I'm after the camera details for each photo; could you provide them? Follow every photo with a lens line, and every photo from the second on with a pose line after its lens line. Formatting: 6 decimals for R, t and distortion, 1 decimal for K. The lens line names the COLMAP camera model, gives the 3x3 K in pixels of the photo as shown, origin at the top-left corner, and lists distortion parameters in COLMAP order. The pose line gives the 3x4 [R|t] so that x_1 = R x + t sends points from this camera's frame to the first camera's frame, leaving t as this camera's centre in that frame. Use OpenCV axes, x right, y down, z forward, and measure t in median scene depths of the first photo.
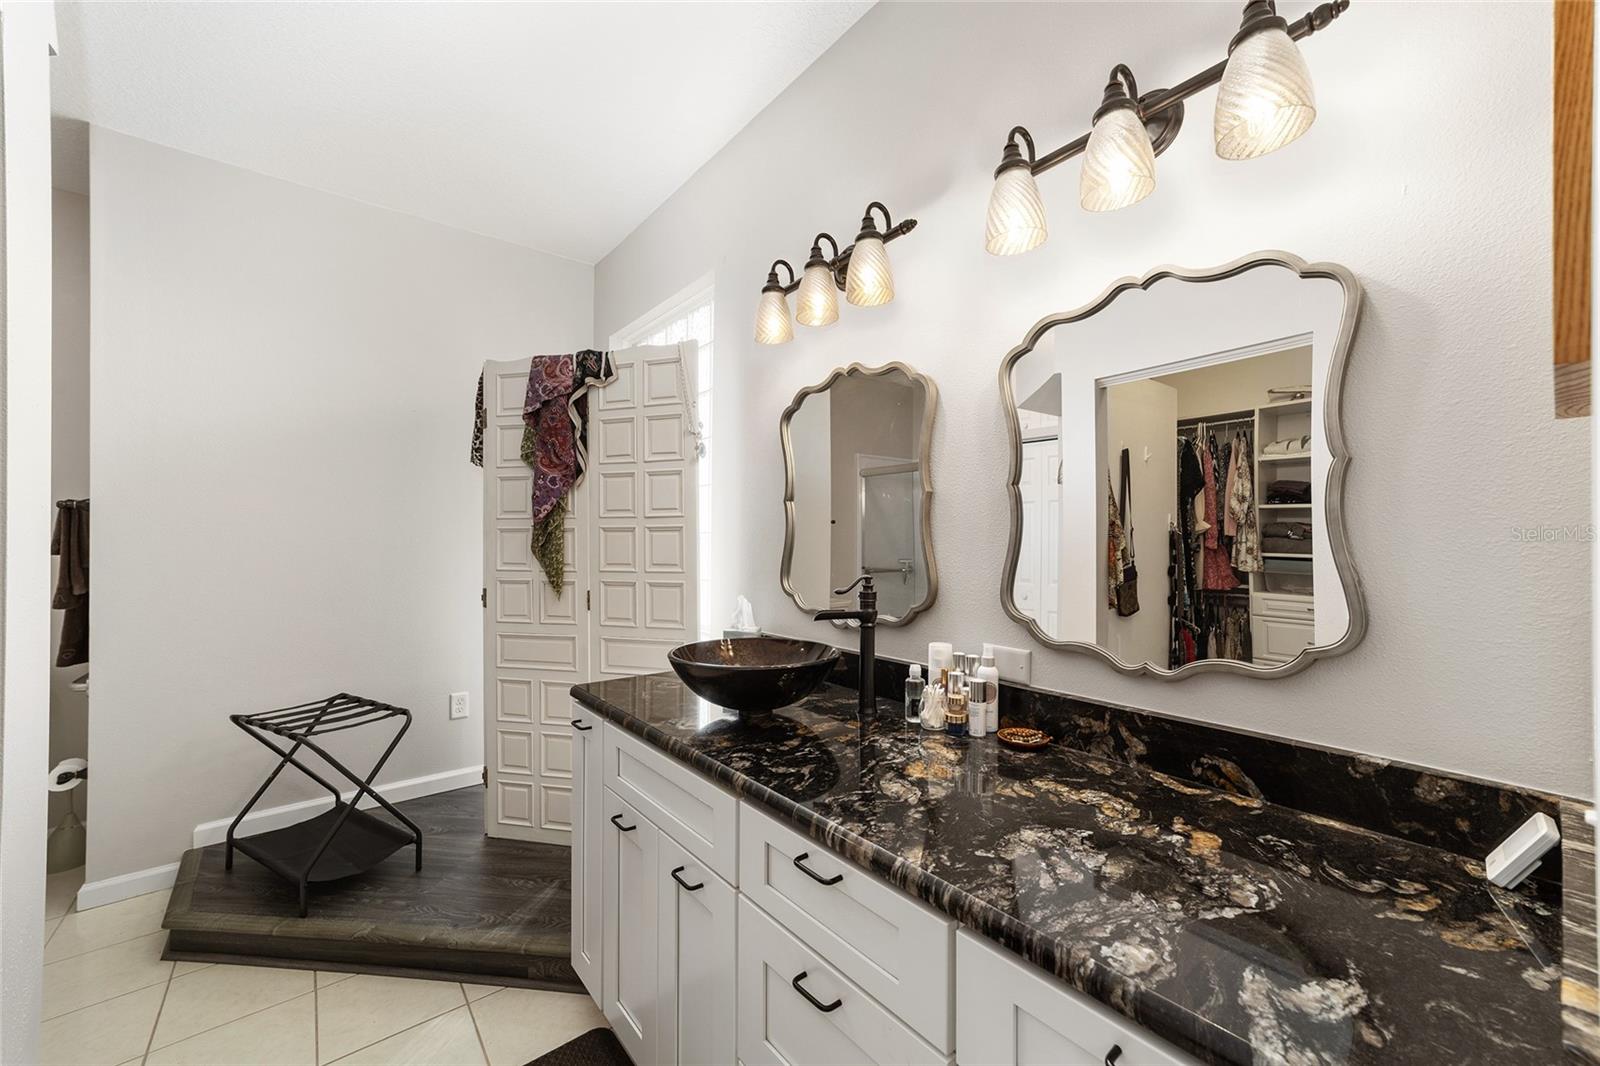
lens RADIAL K [[614.6, 0, 801.1], [0, 614.6, 533.4], [0, 0, 1]] dist [-0.011274, 0.005586]
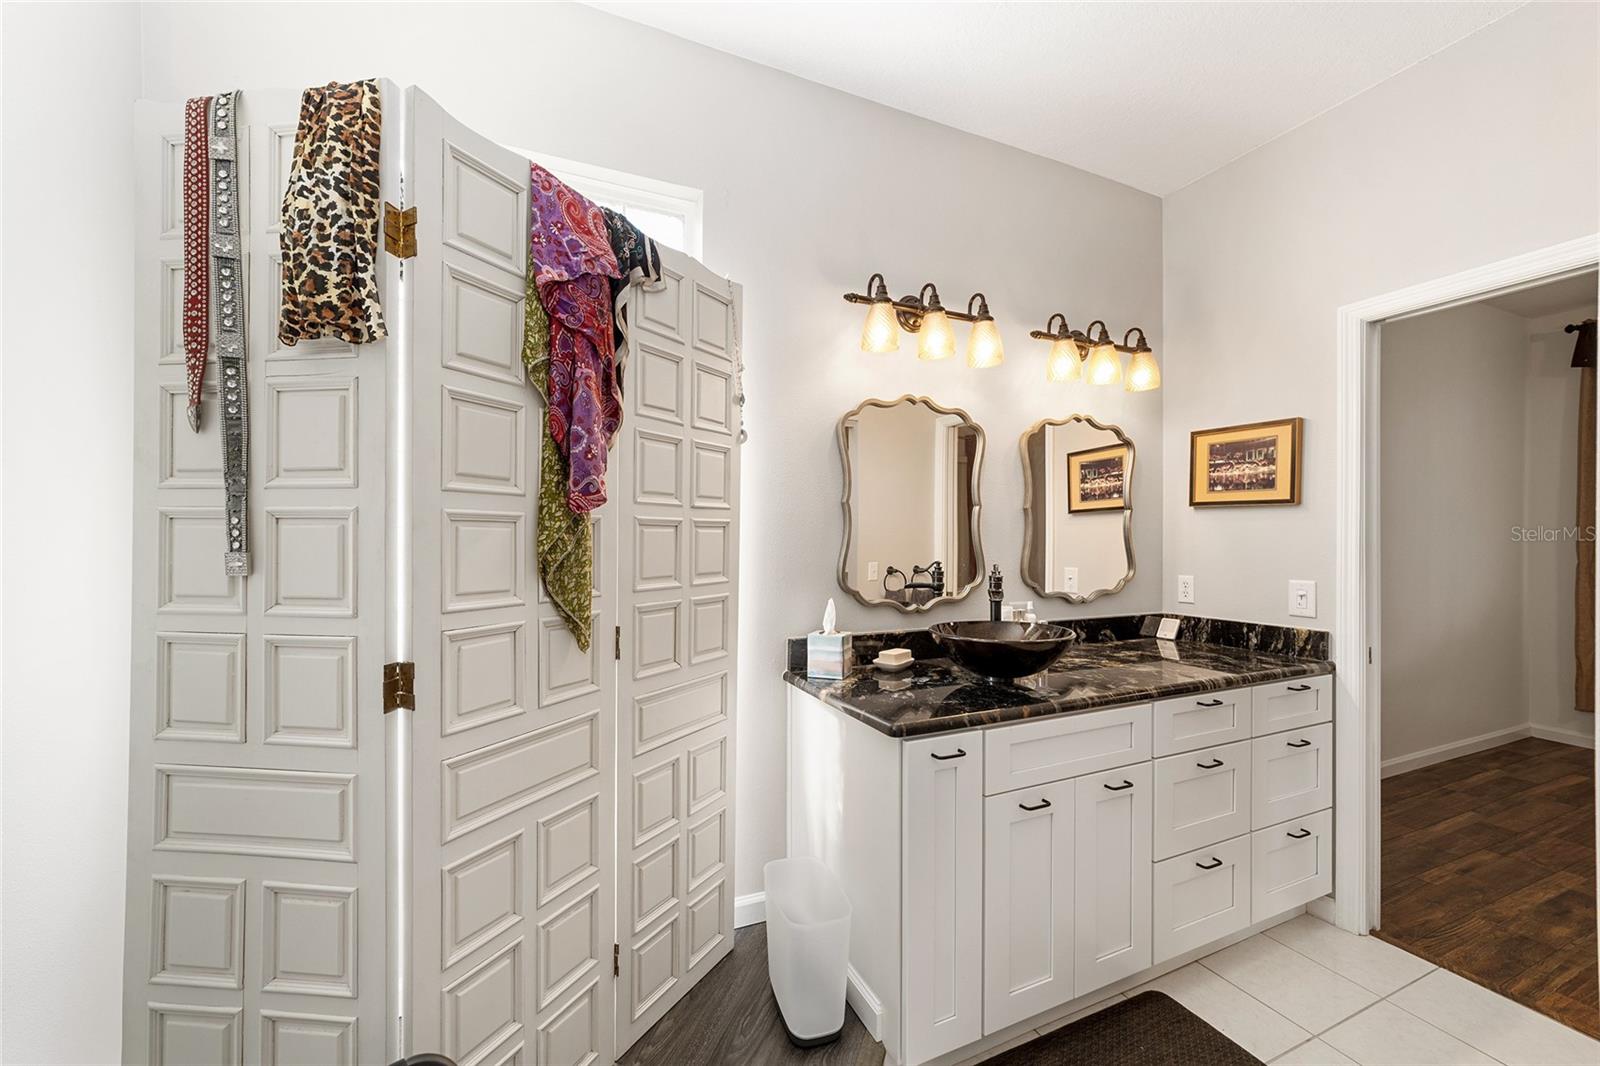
lens RADIAL K [[614.6, 0, 799.7], [0, 614.6, 538.2], [0, 0, 1]] dist [-0.011274, 0.005586]
pose [[0.257916, 0.001563, 0.966166, -0.860220], [-0.006973, 0.999976, 0.000244, 0.006980], [-0.966142, -0.006800, 0.257920, 0.677931]]
